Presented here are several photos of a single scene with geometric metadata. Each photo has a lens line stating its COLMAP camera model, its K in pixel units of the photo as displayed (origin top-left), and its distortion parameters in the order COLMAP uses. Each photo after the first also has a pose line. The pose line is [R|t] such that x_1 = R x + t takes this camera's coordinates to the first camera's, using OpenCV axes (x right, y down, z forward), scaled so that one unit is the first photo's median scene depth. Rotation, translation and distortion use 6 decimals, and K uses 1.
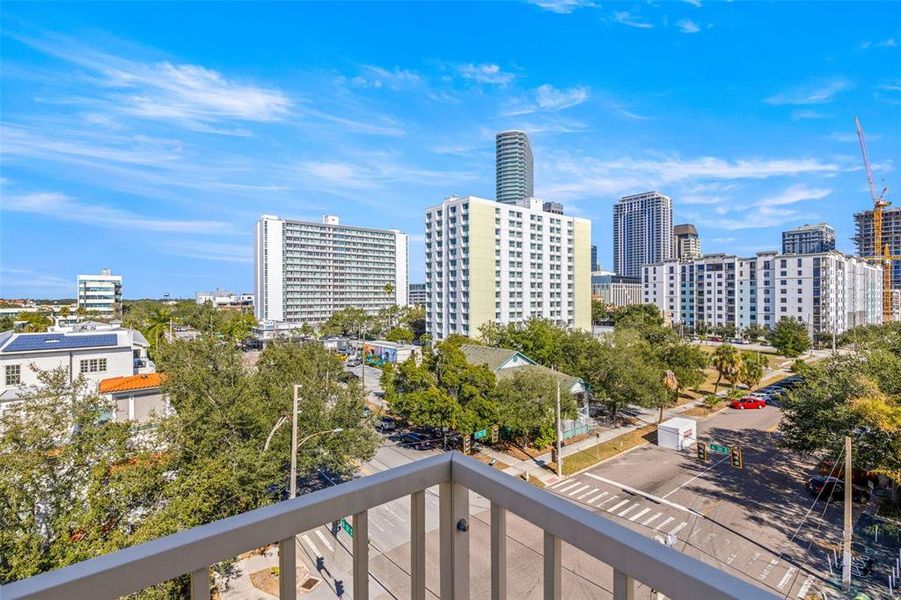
lens RADIAL K [[422.2, 0, 457.9], [0, 422.2, 299.8], [0, 0, 1]] dist [0.002198, 0.000309]
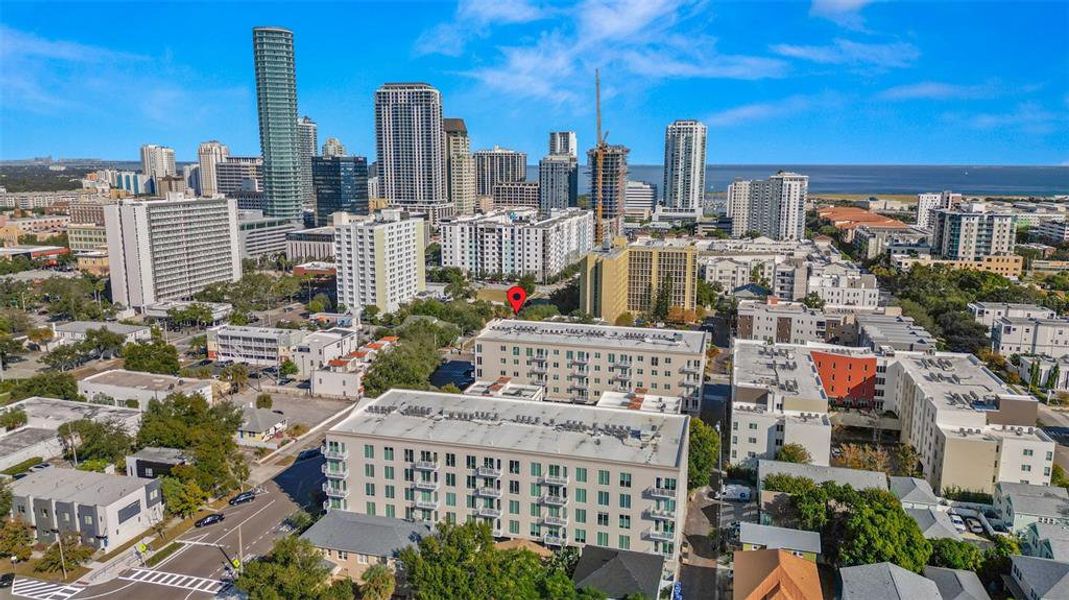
lens RADIAL K [[744.1, 0, 537.9], [0, 744.1, 296.4], [0, 0, 1]] dist [0.072555, -0.067506]
pose [[0.811684, -0.097778, 0.575854, -0.806312], [-0.005899, 0.984467, 0.175473, -0.332111], [-0.584066, -0.145826, 0.798499, -1.247381]]
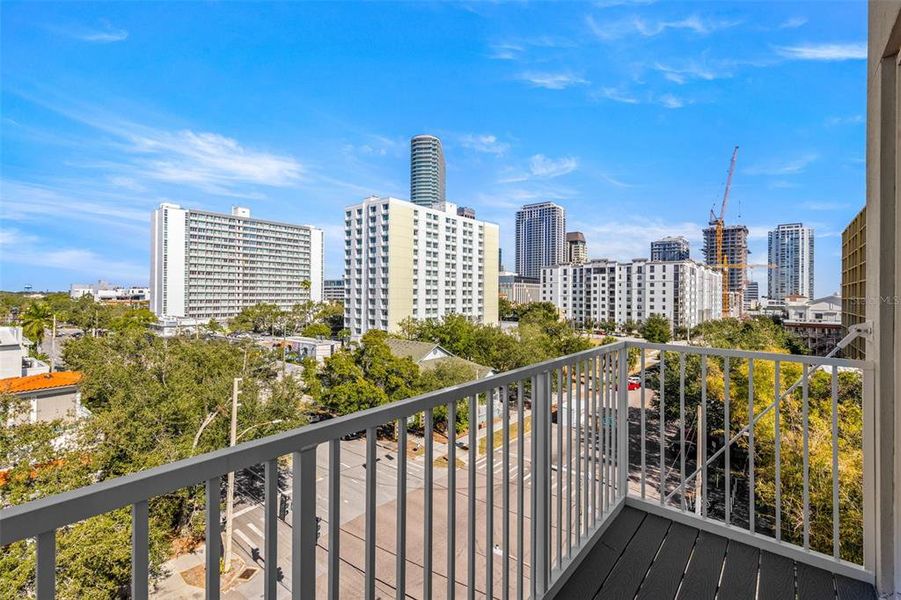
lens RADIAL K [[404.1, 0, 453.3], [0, 404.1, 296.4], [0, 0, 1]] dist [0.011792, -0.000892]
pose [[0.979434, 0.011131, 0.201458, -0.011016], [-0.011043, 0.999938, -0.001561, -0.000170], [-0.201463, -0.000696, 0.979496, -0.009952]]
